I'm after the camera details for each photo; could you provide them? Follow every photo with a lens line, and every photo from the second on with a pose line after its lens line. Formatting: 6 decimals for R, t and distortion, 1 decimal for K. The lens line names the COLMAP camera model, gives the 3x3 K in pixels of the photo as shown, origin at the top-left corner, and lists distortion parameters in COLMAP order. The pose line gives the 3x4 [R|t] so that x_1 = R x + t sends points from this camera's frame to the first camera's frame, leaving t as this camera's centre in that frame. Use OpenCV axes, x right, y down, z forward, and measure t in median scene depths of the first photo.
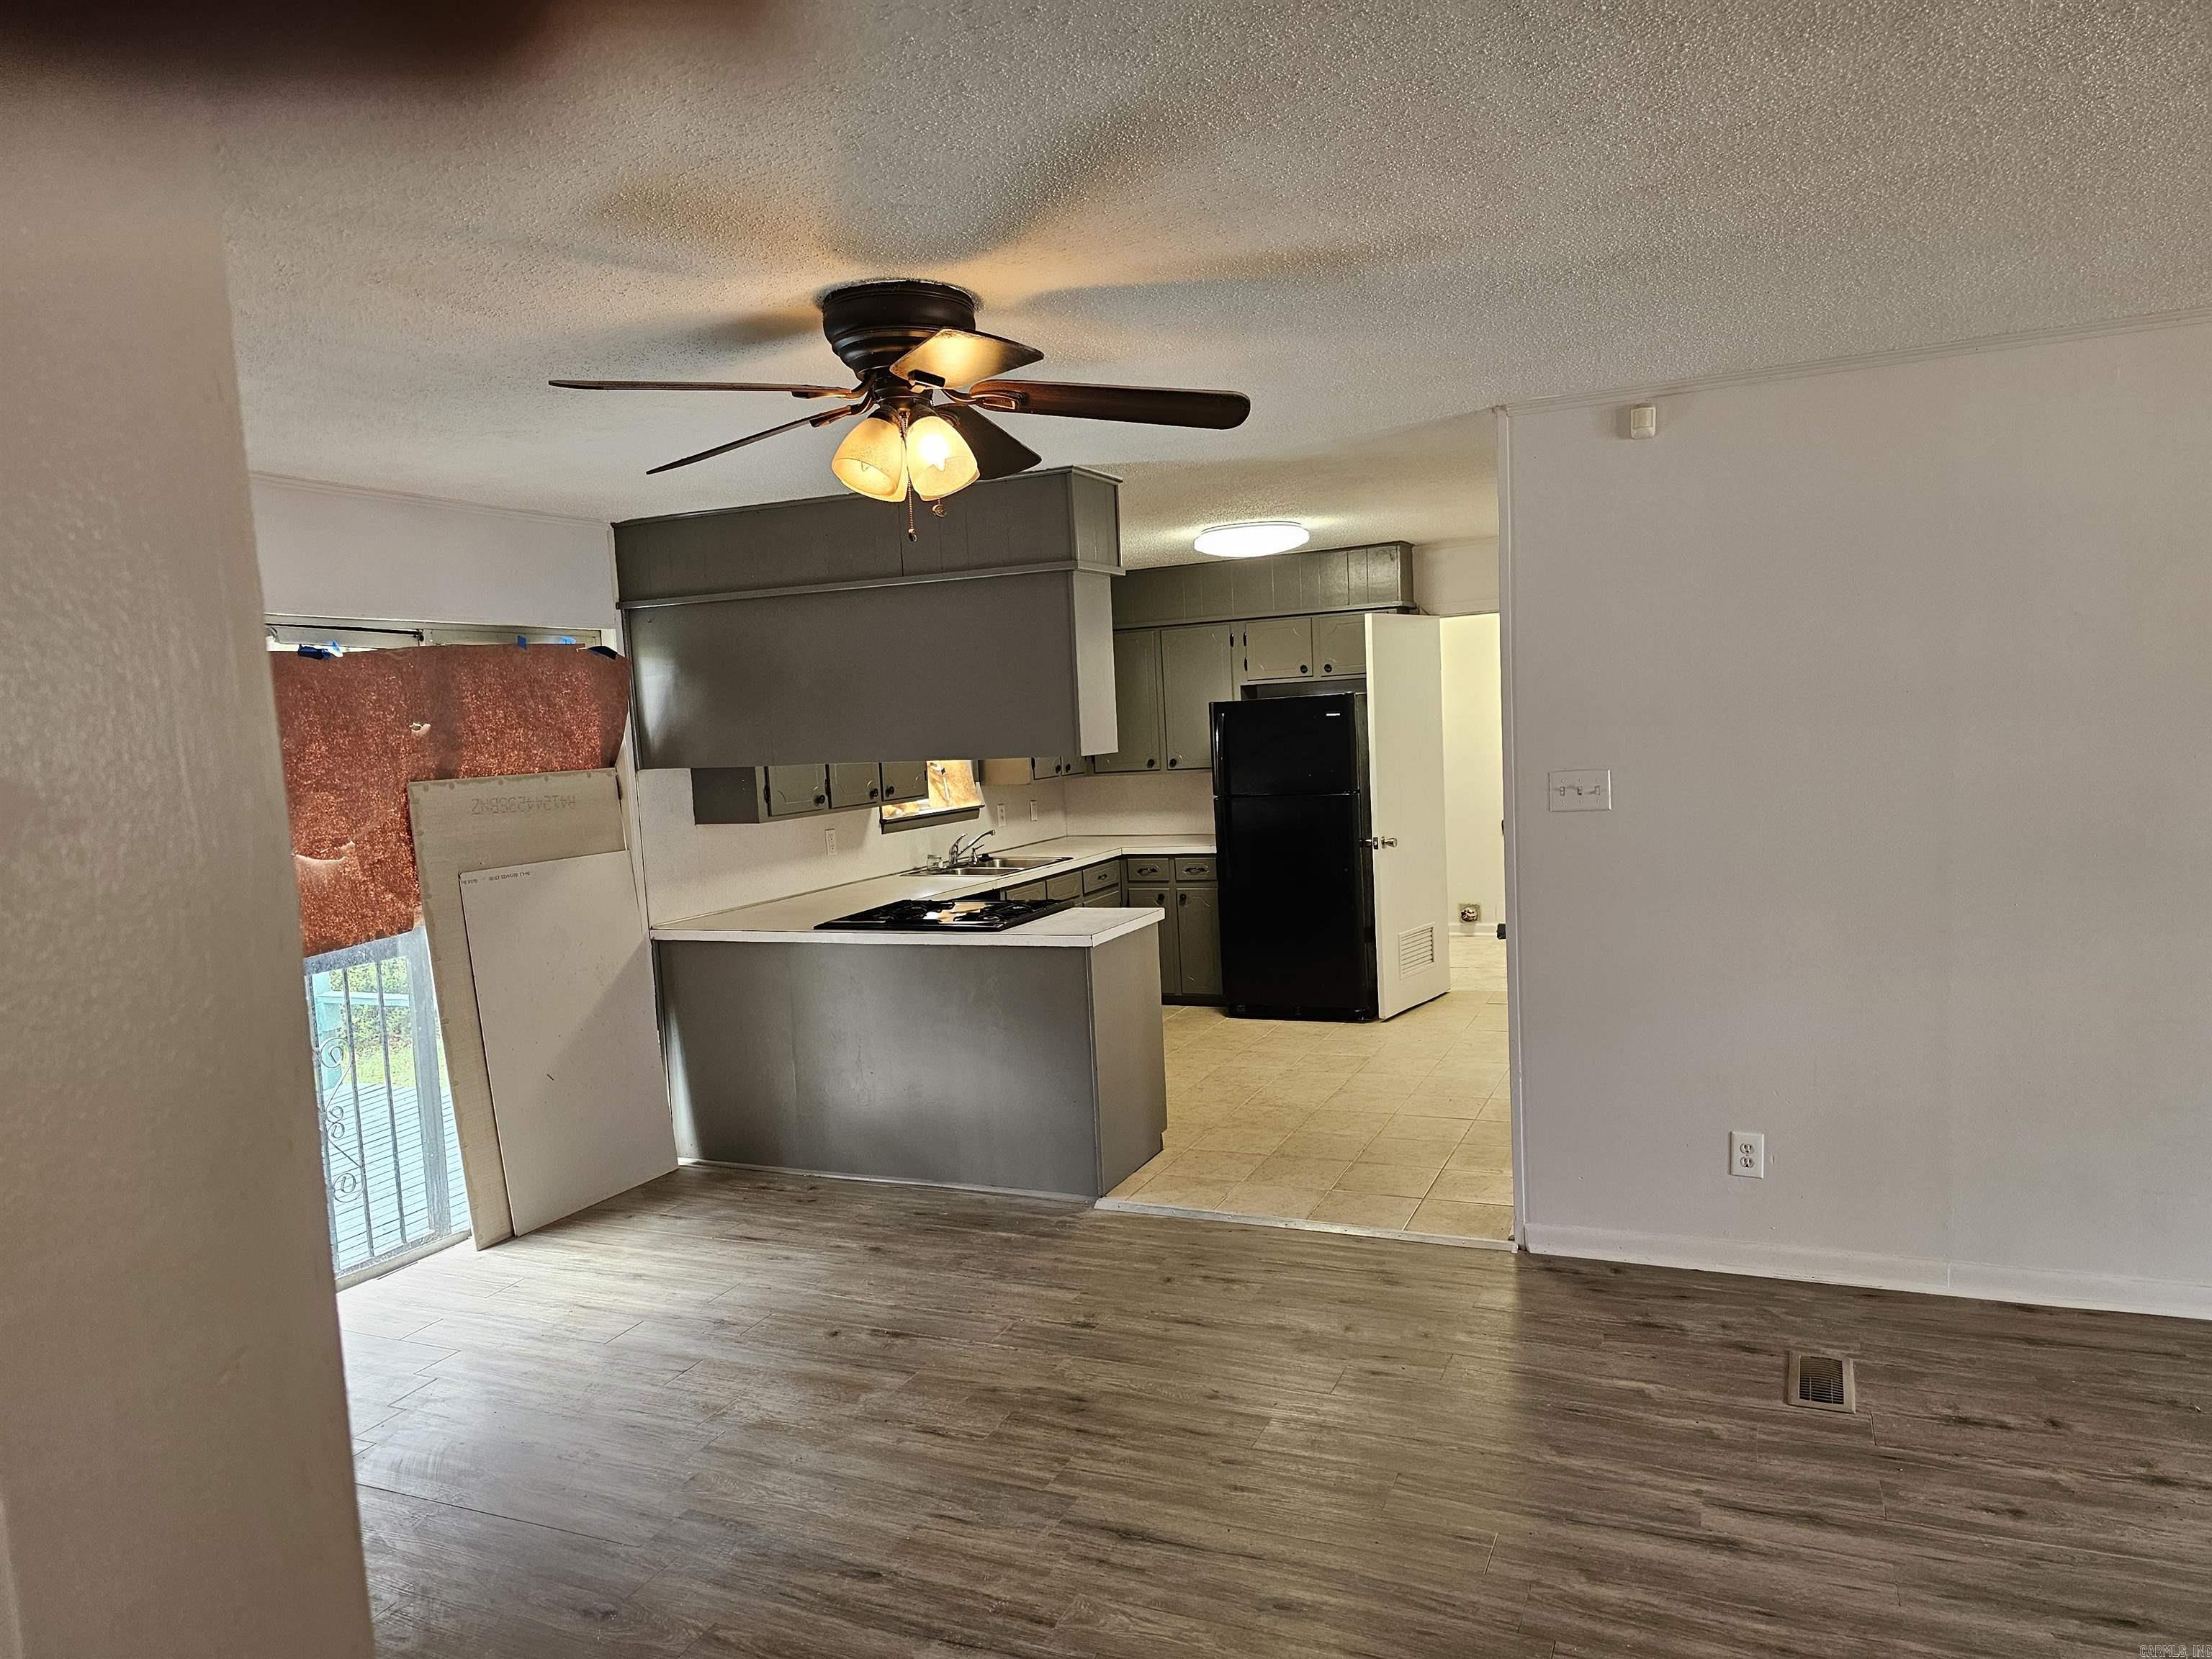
lens RADIAL K [[1485.1, 0, 1106.0], [0, 1485.1, 829.5], [0, 0, 1]] dist [0.000121, -0.002981]
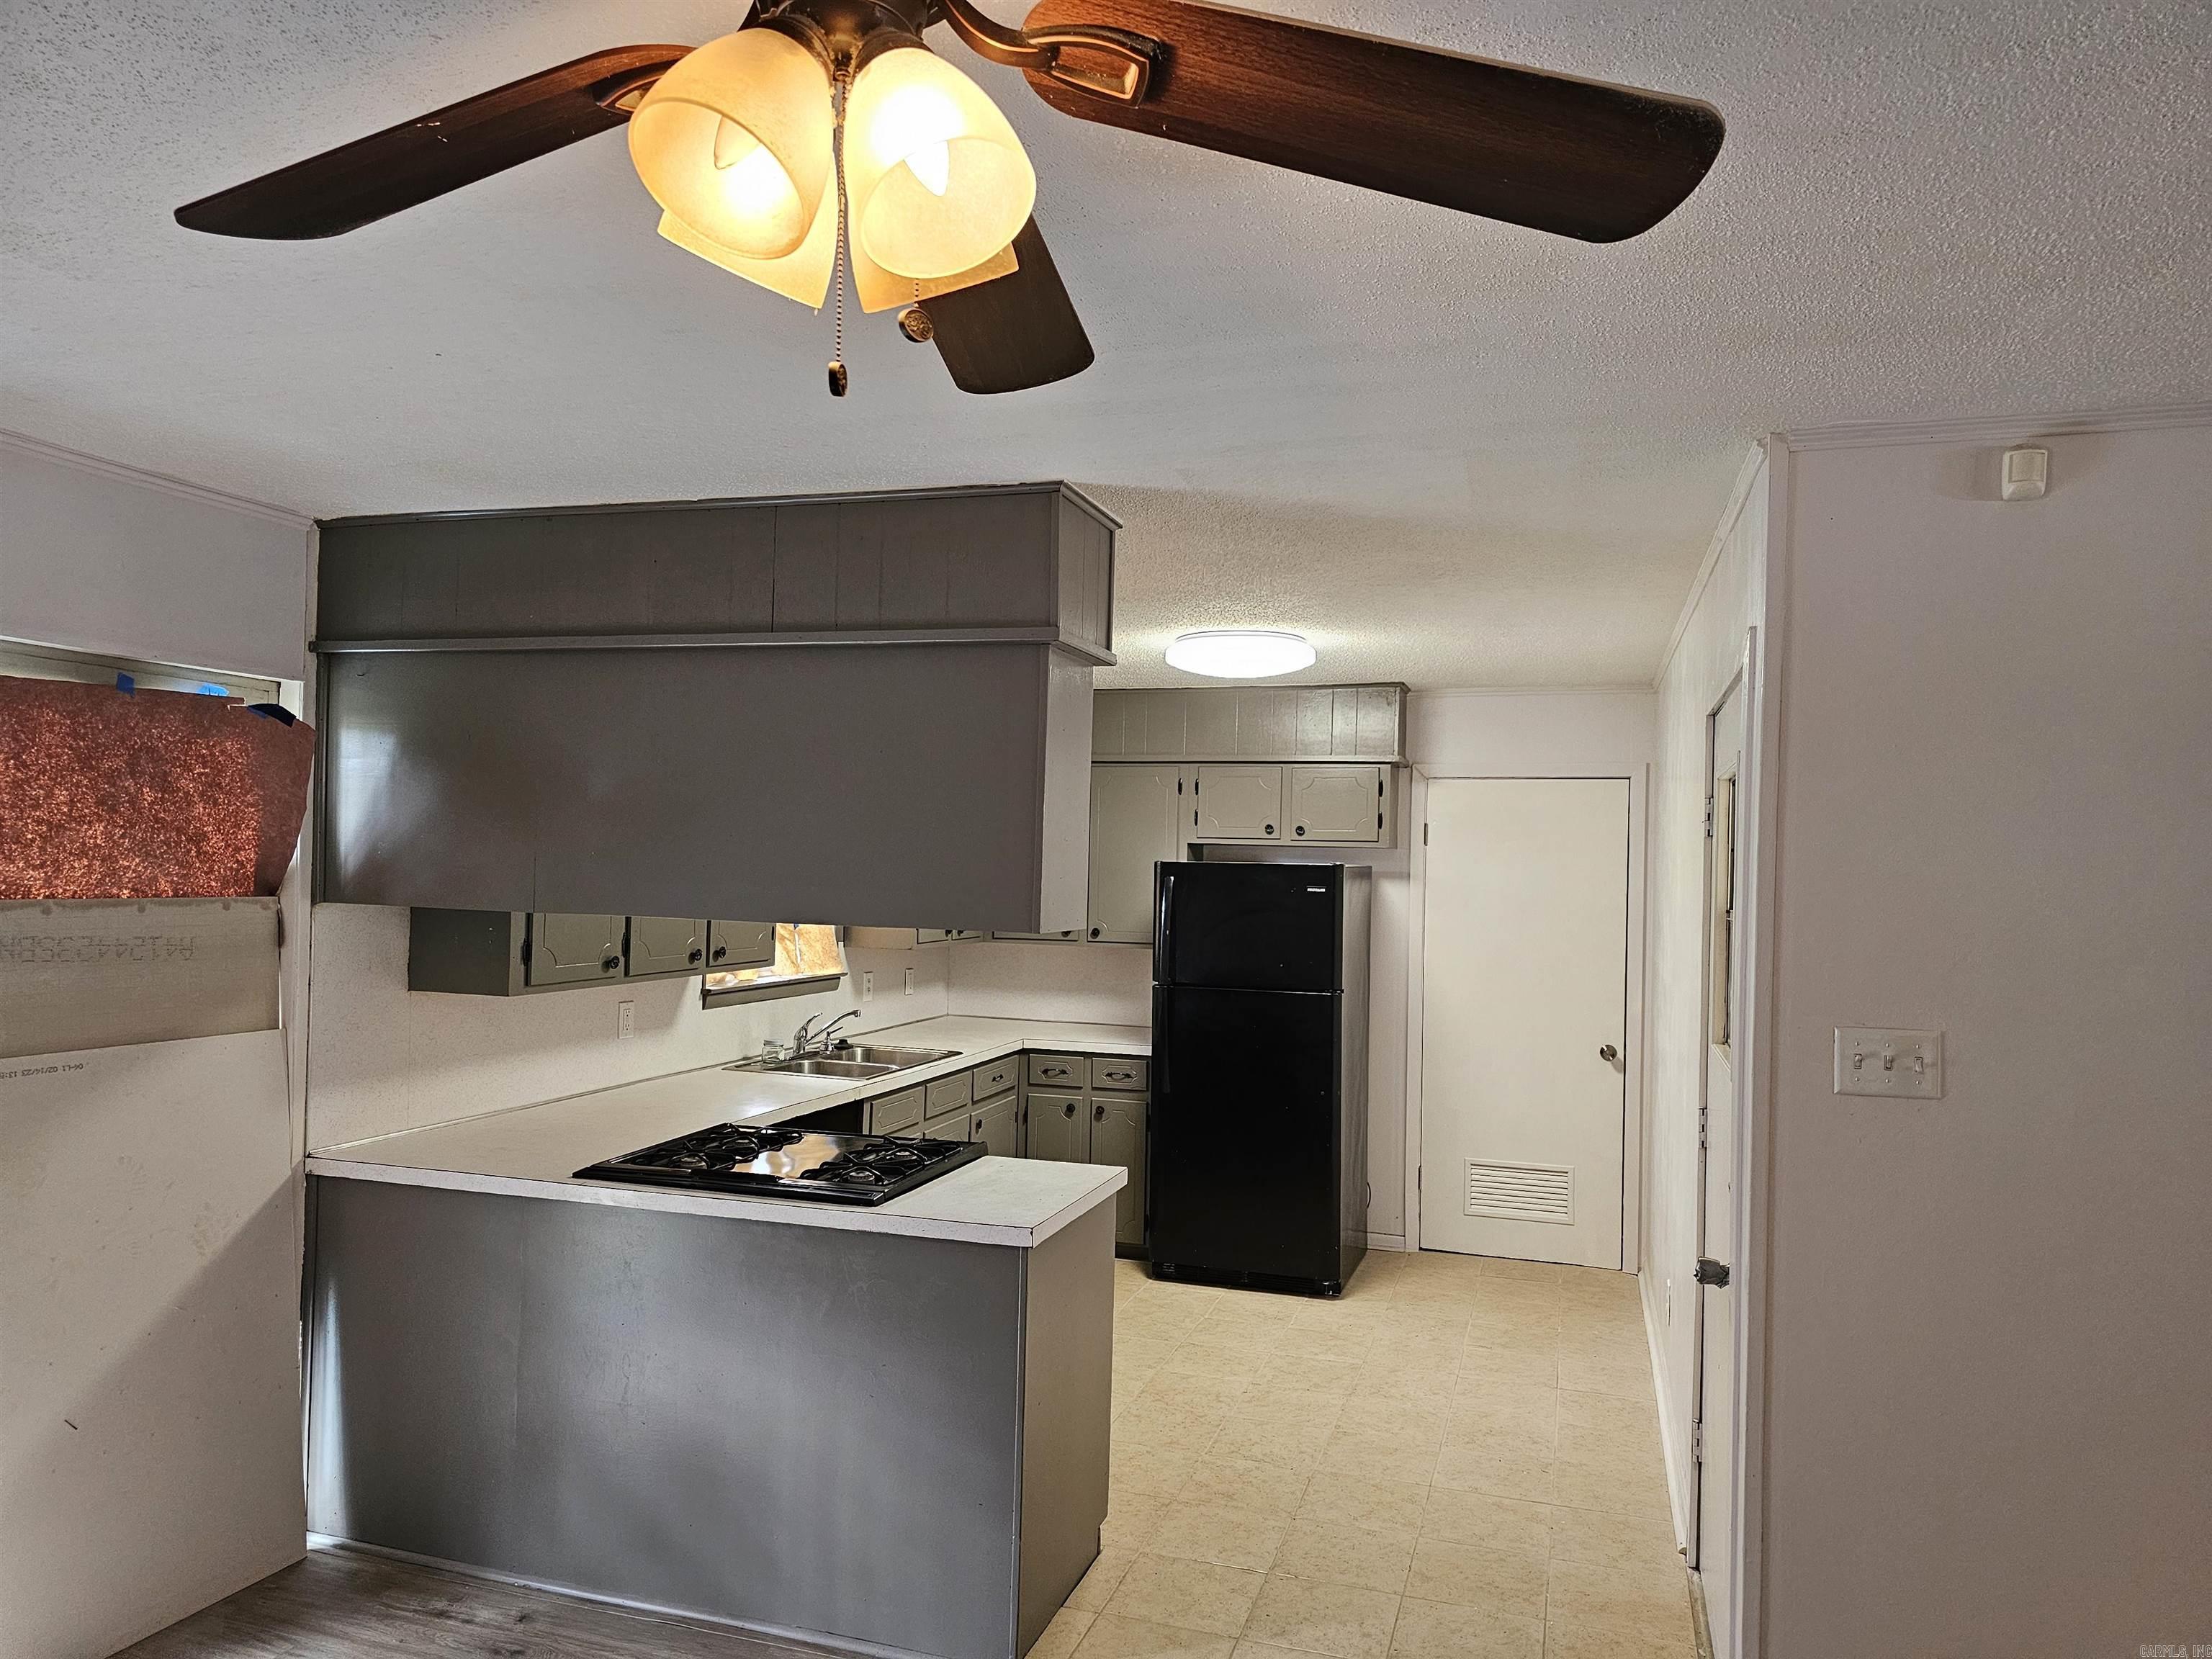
lens RADIAL K [[1468.3, 0, 1193.1], [0, 1468.3, 803.1], [0, 0, 1]] dist [0.005224, -0.053560]
pose [[0.984330, 0.082830, 0.155671, -0.040360], [-0.063547, 0.990119, -0.125008, -0.025162], [-0.164487, 0.113157, 0.979867, 0.284518]]
